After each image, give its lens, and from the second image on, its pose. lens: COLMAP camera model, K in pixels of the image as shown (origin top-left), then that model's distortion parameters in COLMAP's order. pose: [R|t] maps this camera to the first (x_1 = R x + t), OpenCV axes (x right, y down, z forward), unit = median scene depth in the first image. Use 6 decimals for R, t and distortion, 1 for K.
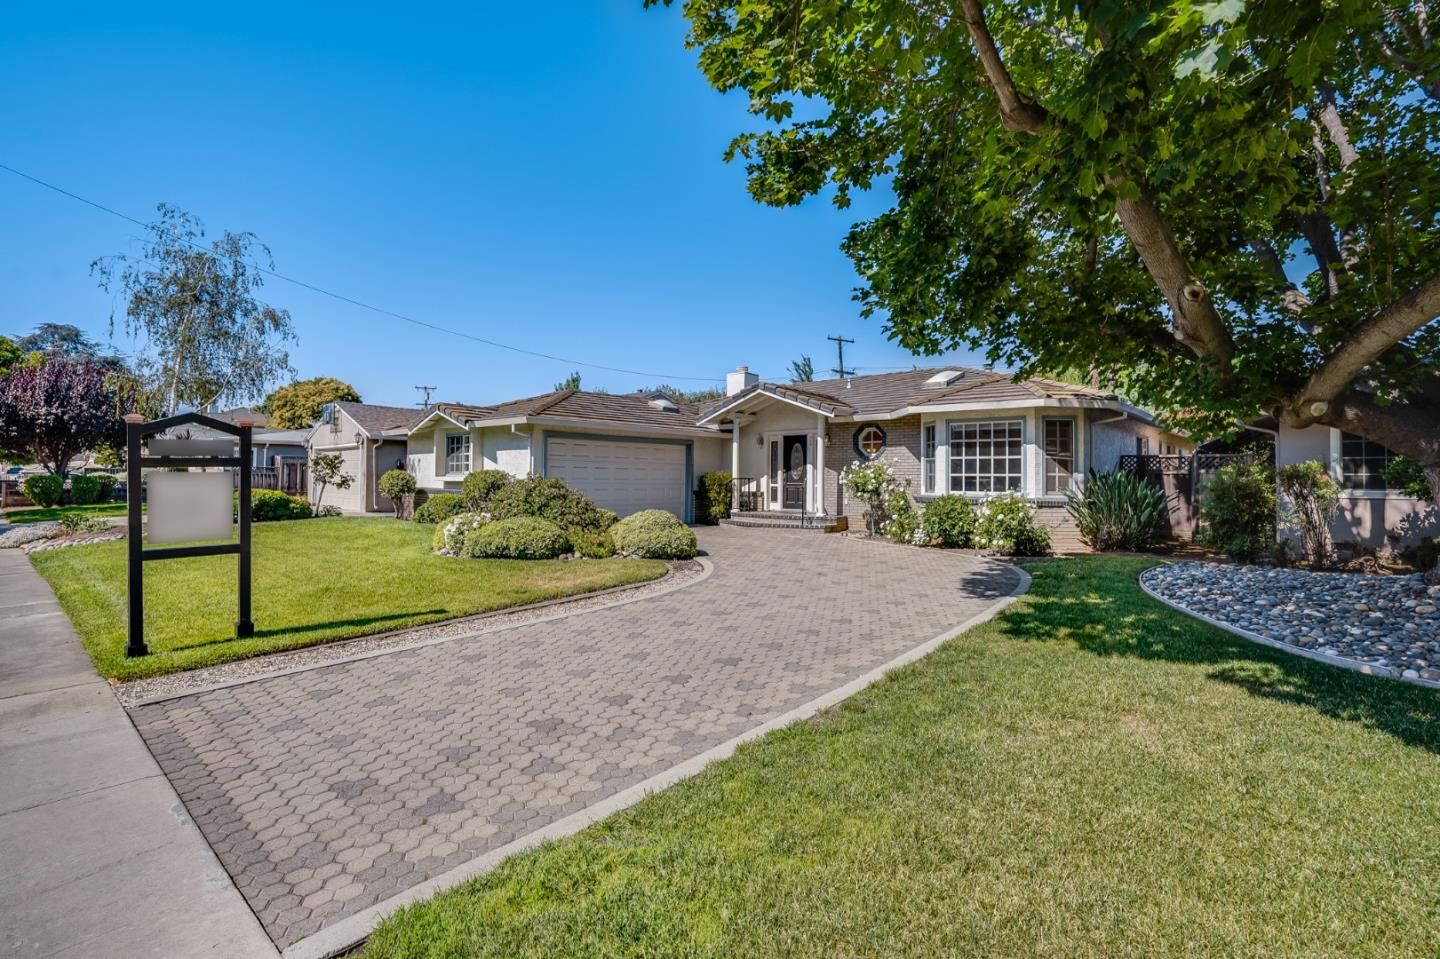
lens RADIAL K [[682.2, 0, 716.8], [0, 682.2, 459.3], [0, 0, 1]] dist [-0.047980, 0.015314]
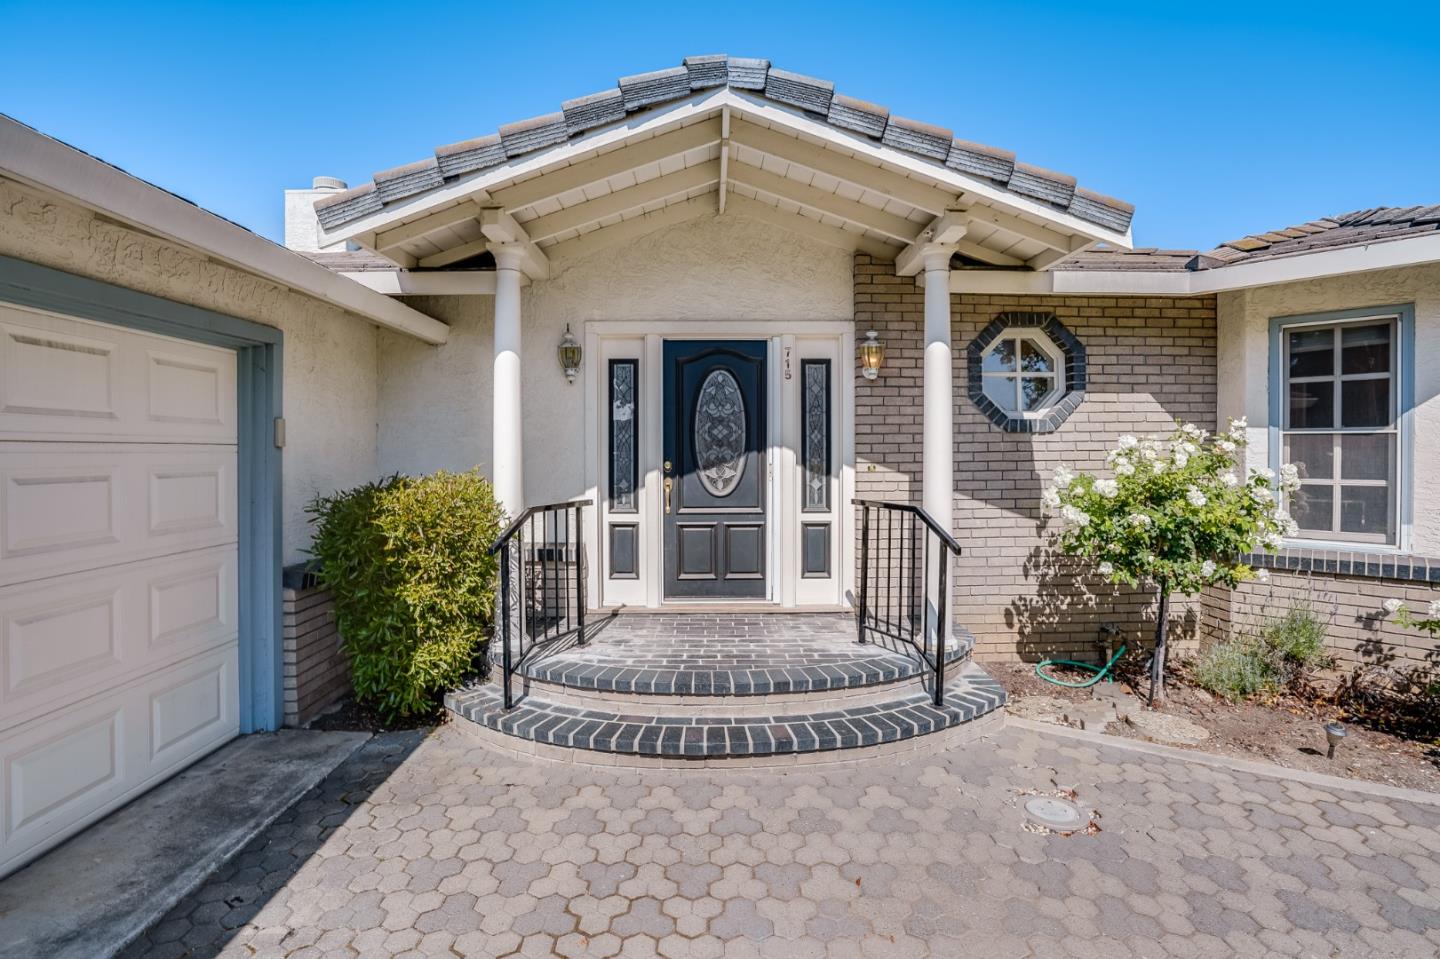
lens RADIAL K [[682.2, 0, 716.8], [0, 682.2, 459.3], [0, 0, 1]] dist [-0.047980, 0.015314]
pose [[0.739125, -0.018870, 0.673304, -0.084511], [-0.012113, 0.999073, 0.041297, 0.002537], [-0.673459, -0.038679, 0.738212, 0.870593]]
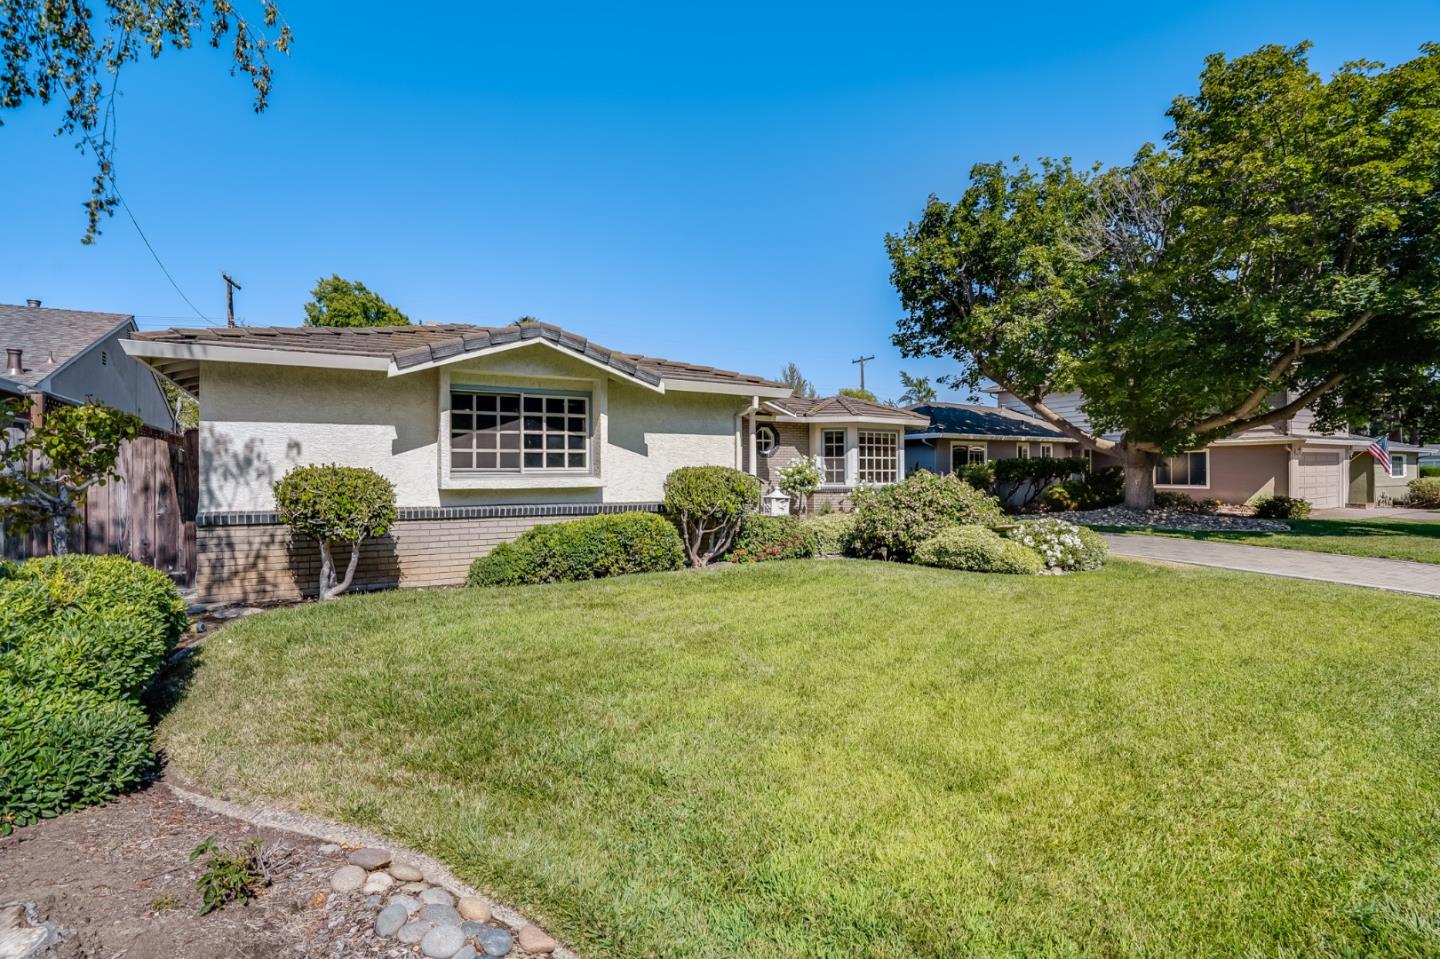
lens RADIAL K [[670.9, 0, 716.7], [0, 670.9, 476.2], [0, 0, 1]] dist [-0.065242, 0.031250]
pose [[0.291836, -0.013384, 0.956375, -0.833786], [-0.021182, 0.999566, 0.020452, 0.011403], [-0.956234, -0.026227, 0.291426, 0.761932]]
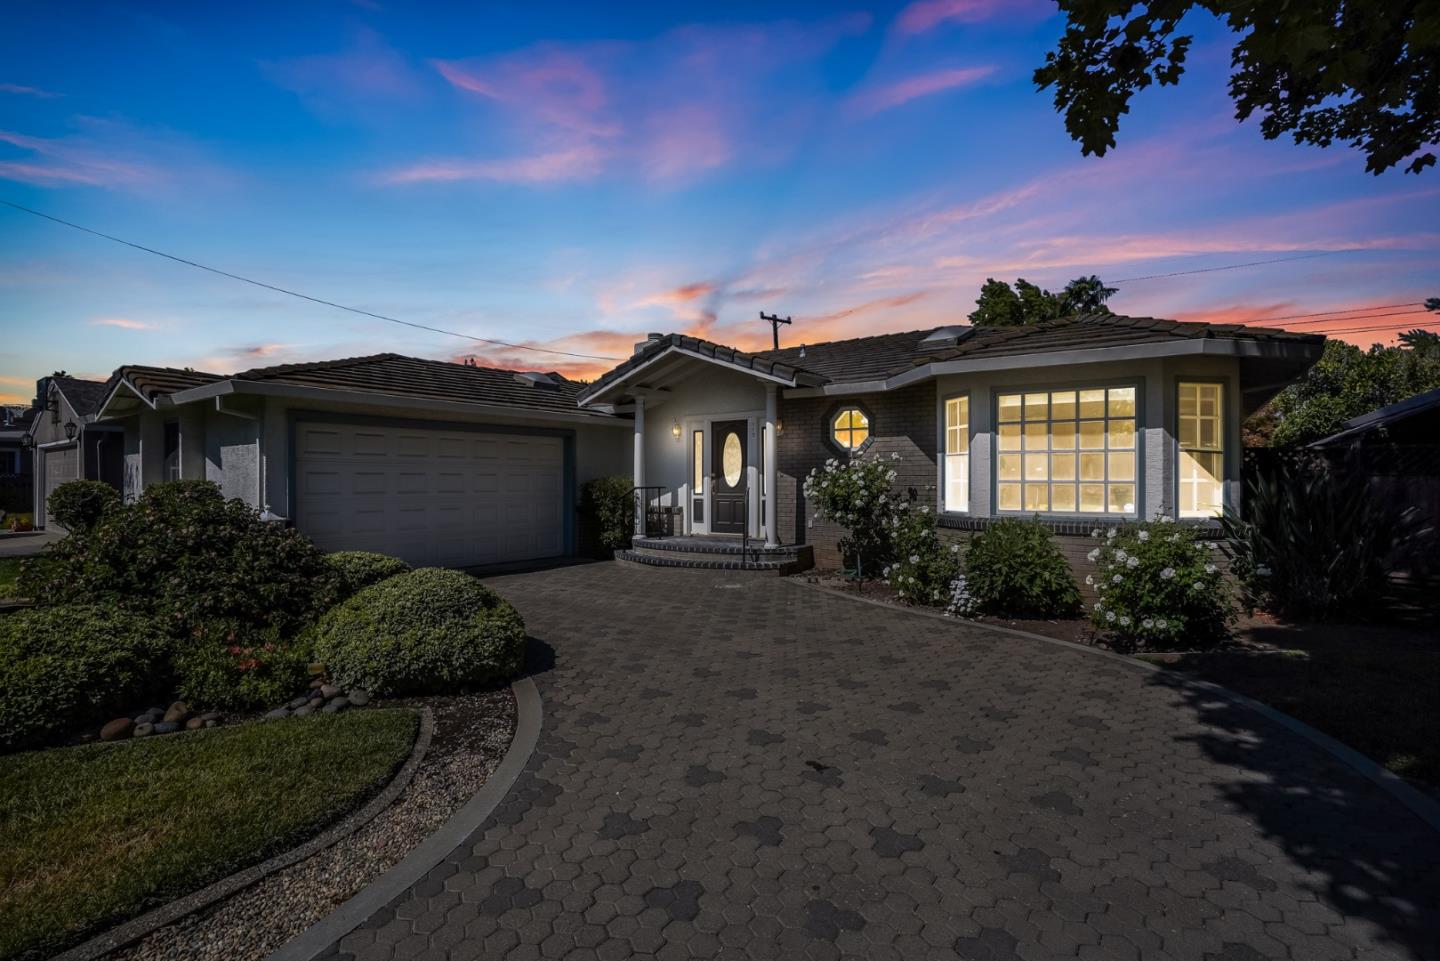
lens RADIAL K [[670.9, 0, 716.7], [0, 670.9, 477.2], [0, 0, 1]] dist [-0.065242, 0.031250]
pose [[0.994282, -0.010406, 0.106277, 0.037107], [0.007528, 0.999595, 0.027449, 0.001357], [-0.106520, -0.026492, 0.993958, 0.394961]]
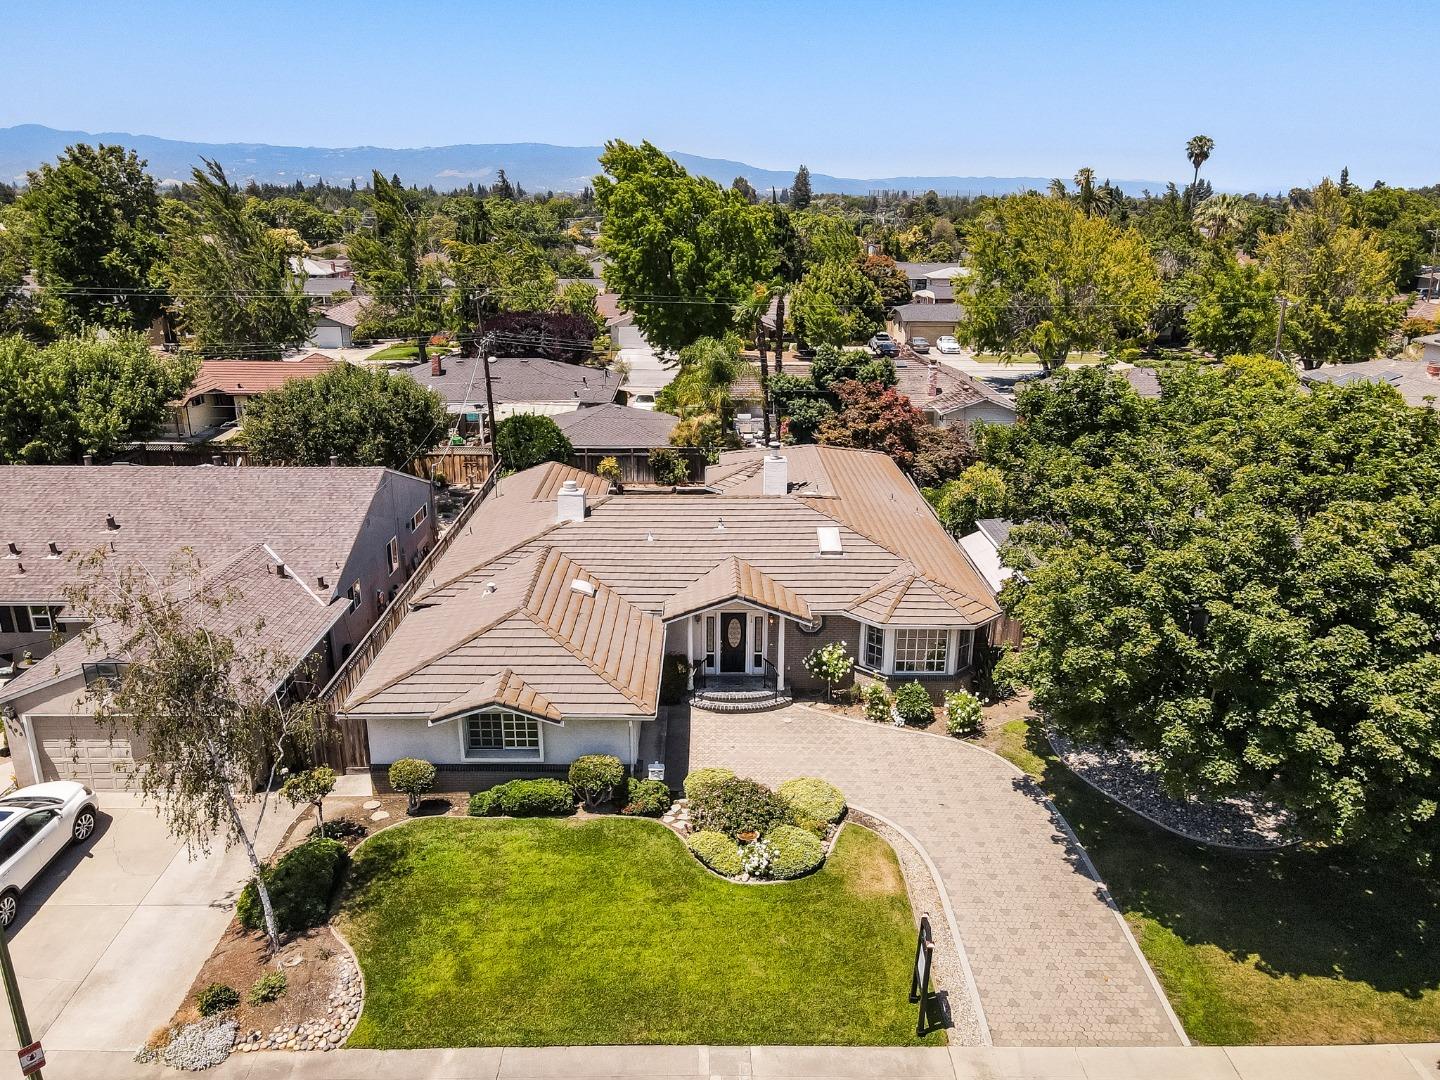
lens RADIAL K [[1067.5, 0, 714.6], [0, 1067.5, 540.6], [0, 0, 1]] dist [0.008103, 0.003248]
pose [[0.741514, -0.209036, 0.637543, -1.115179], [-0.018559, 0.943473, 0.330930, -0.808292], [-0.670681, -0.257222, 0.695718, -0.194750]]
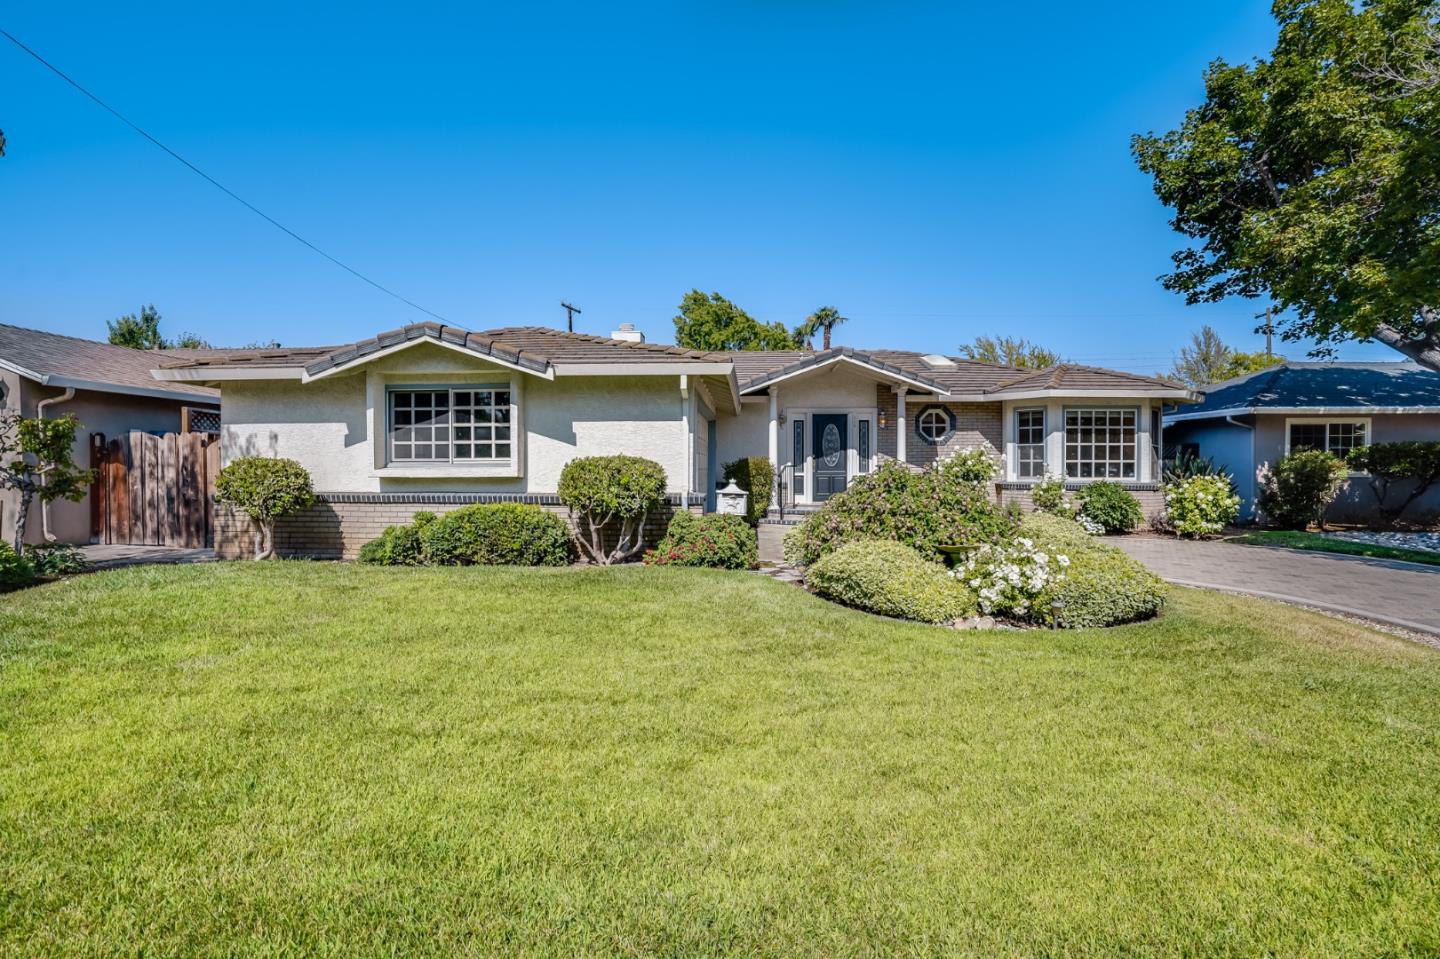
lens RADIAL K [[670.9, 0, 716.7], [0, 670.9, 476.2], [0, 0, 1]] dist [-0.065242, 0.031250]
pose [[0.774937, -0.019356, 0.631742, -0.568601], [-0.011631, 0.998925, 0.044873, 0.006338], [-0.631931, -0.042122, 0.773879, 0.493862]]
